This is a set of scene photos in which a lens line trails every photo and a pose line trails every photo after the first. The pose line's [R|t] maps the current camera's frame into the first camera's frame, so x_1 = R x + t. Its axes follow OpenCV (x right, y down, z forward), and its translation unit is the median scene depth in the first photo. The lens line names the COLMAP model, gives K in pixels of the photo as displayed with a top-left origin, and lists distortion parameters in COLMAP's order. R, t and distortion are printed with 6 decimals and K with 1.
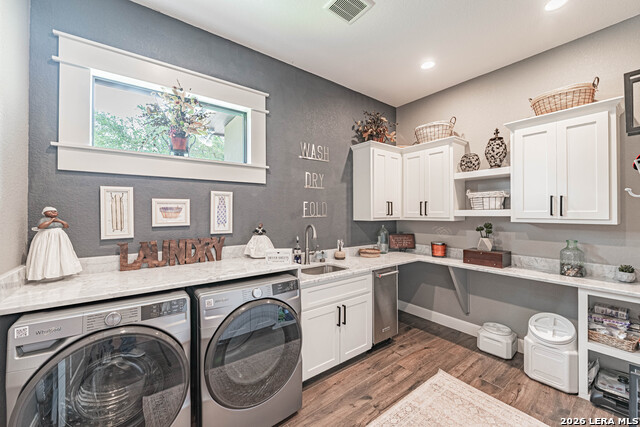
lens RADIAL K [[254.4, 0, 323.1], [0, 254.4, 212.2], [0, 0, 1]] dist [-0.004272, -0.000326]
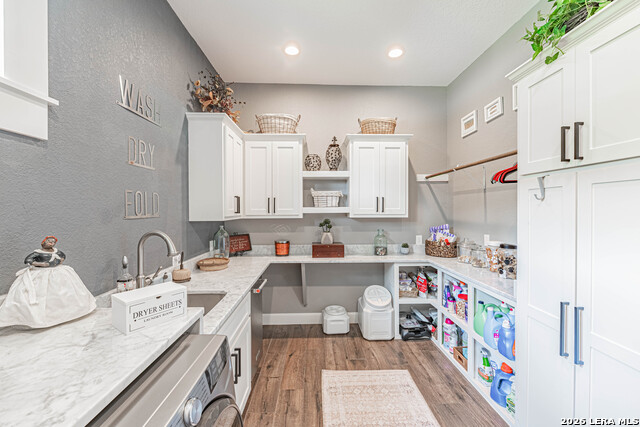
lens RADIAL K [[254.4, 0, 321.2], [0, 254.4, 212.0], [0, 0, 1]] dist [-0.004272, -0.000326]
pose [[0.583283, -0.007327, 0.812236, -0.284262], [0.000415, 0.999962, 0.008722, 0.001622], [-0.812269, -0.004751, 0.583264, 0.373689]]
